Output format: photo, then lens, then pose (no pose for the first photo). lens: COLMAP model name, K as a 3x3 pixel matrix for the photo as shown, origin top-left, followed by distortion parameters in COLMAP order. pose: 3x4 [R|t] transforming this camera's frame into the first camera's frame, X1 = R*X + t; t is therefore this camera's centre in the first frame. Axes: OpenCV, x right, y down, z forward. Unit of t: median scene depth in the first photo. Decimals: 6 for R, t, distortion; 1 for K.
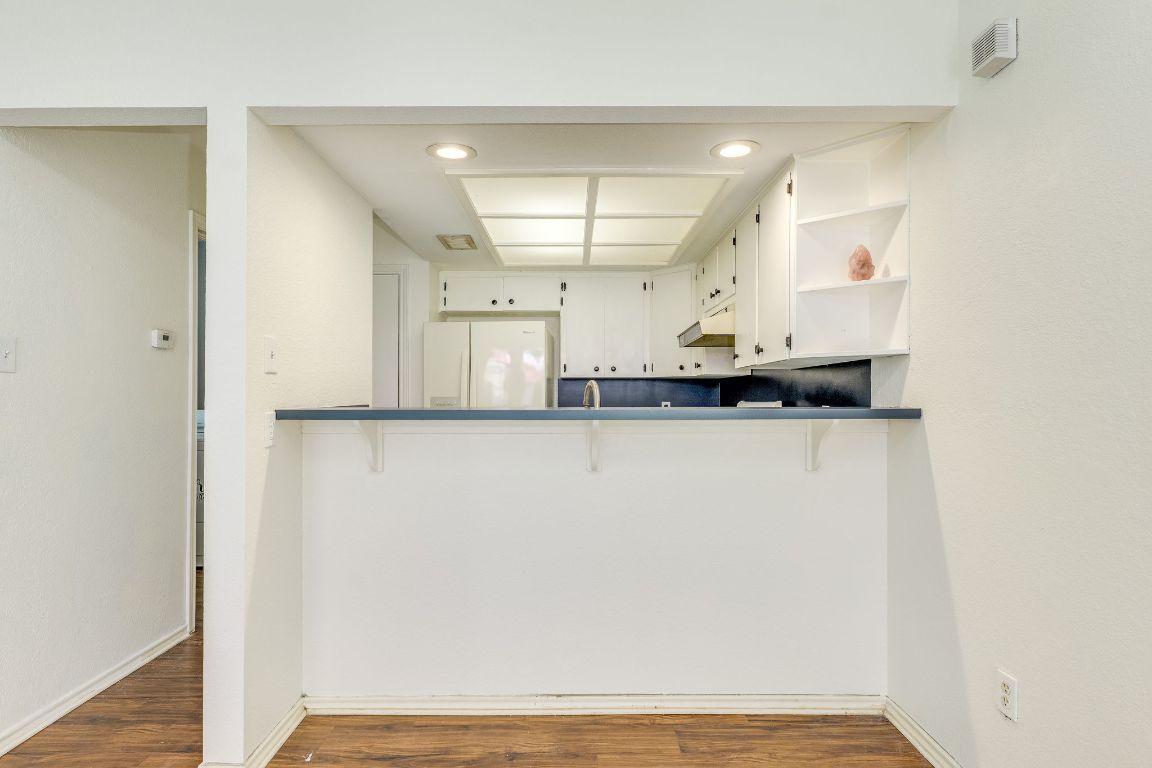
lens RADIAL K [[614.9, 0, 575.9], [0, 614.9, 389.5], [0, 0, 1]] dist [-0.001259, -0.000161]
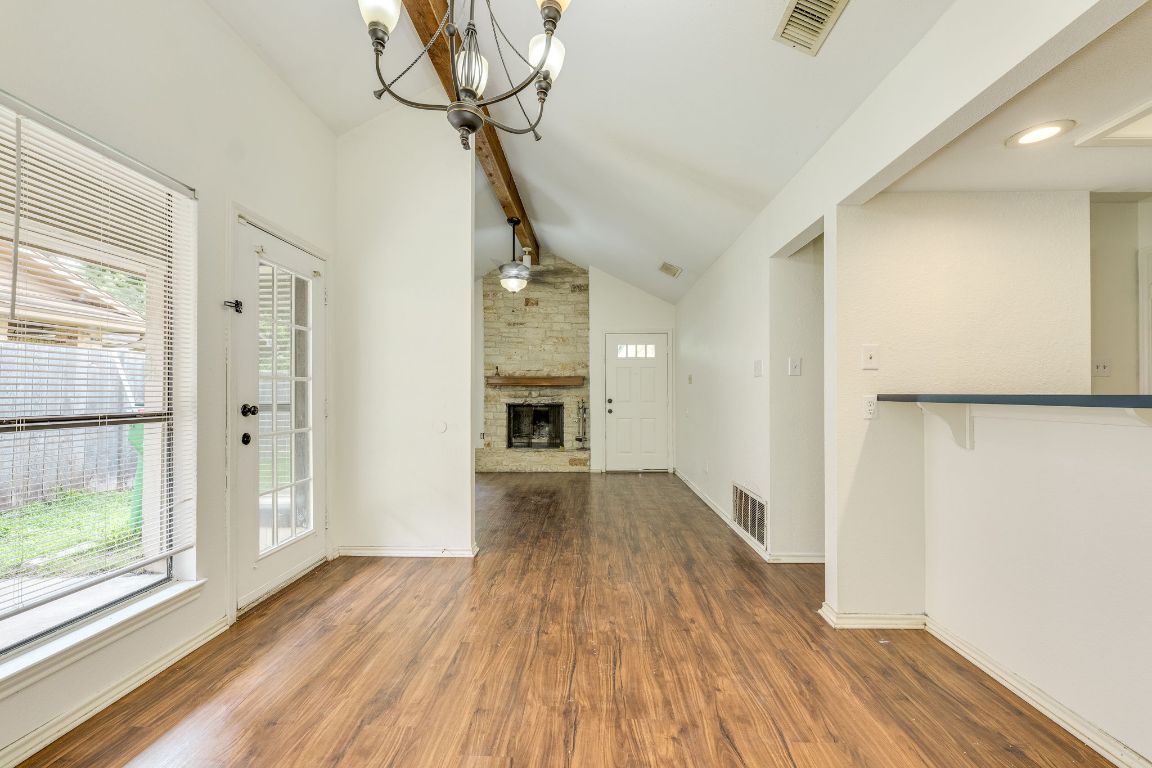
lens RADIAL K [[476.2, 0, 579.3], [0, 476.2, 389.0], [0, 0, 1]] dist [0.000244, -0.000071]
pose [[-0.027511, -0.009725, -0.999574, 0.611031], [0.005839, 0.999934, -0.009889, 0.025944], [0.999604, -0.006108, -0.027453, 0.305259]]
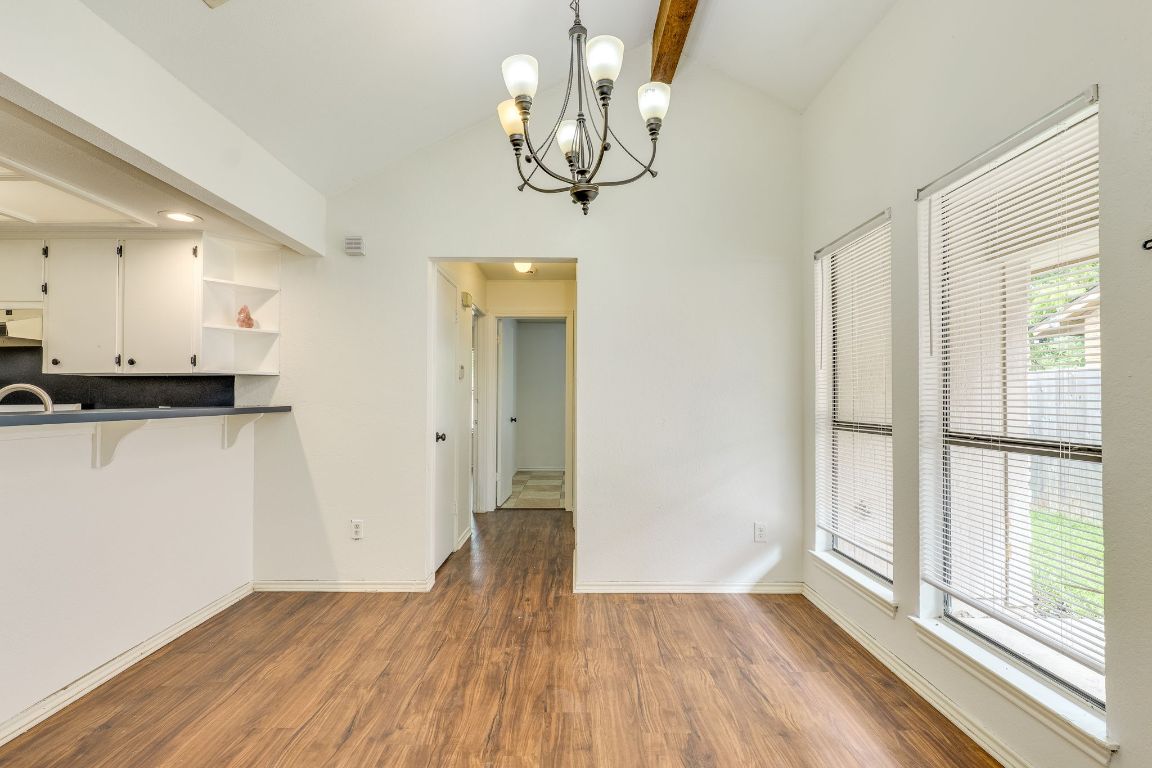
lens RADIAL K [[542.2, 0, 567.8], [0, 542.2, 392.5], [0, 0, 1]] dist [0.002222, -0.000710]
pose [[0.006704, 0.009874, 0.999929, -0.980268], [-0.008408, 0.999916, -0.009818, -0.000785], [-0.999942, -0.008342, 0.006786, 0.150858]]
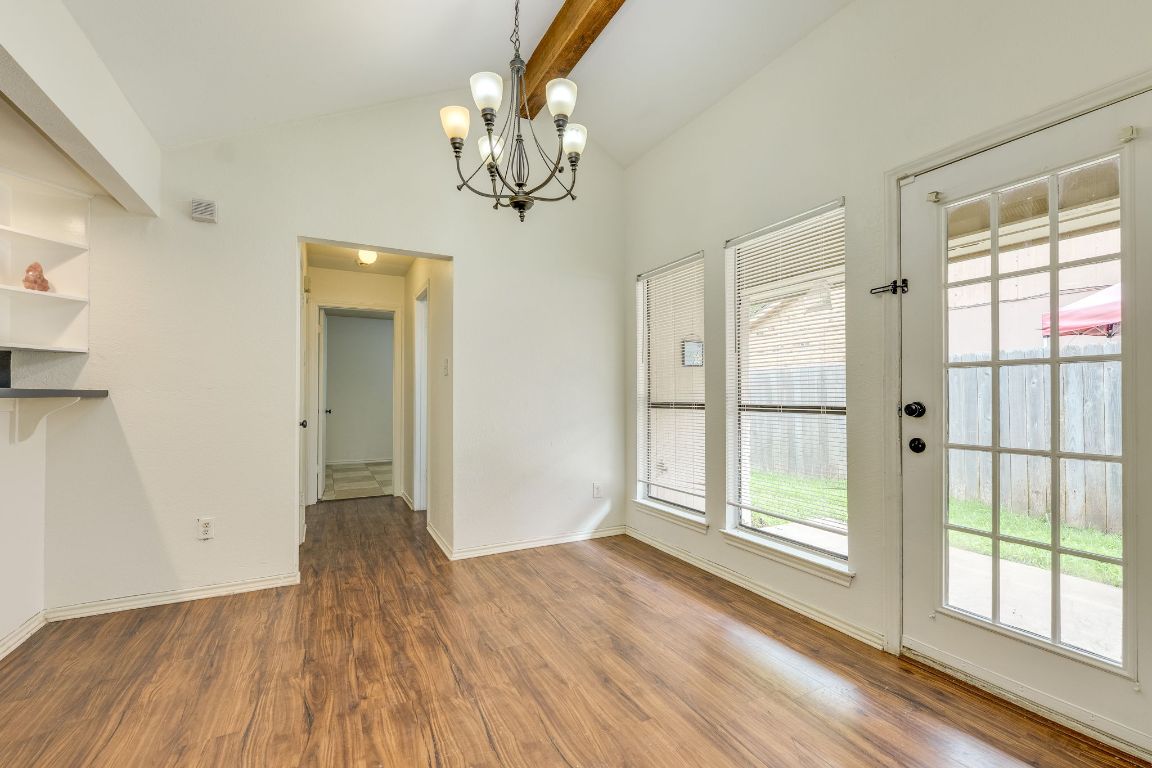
lens RADIAL K [[489.7, 0, 572.2], [0, 489.7, 392.8], [0, 0, 1]] dist [0.002226, 0.000181]
pose [[-0.455440, 0.006789, 0.890240, -0.975602], [-0.005315, 0.999932, -0.010345, 0.040417], [-0.890251, -0.009443, -0.455373, 0.490551]]
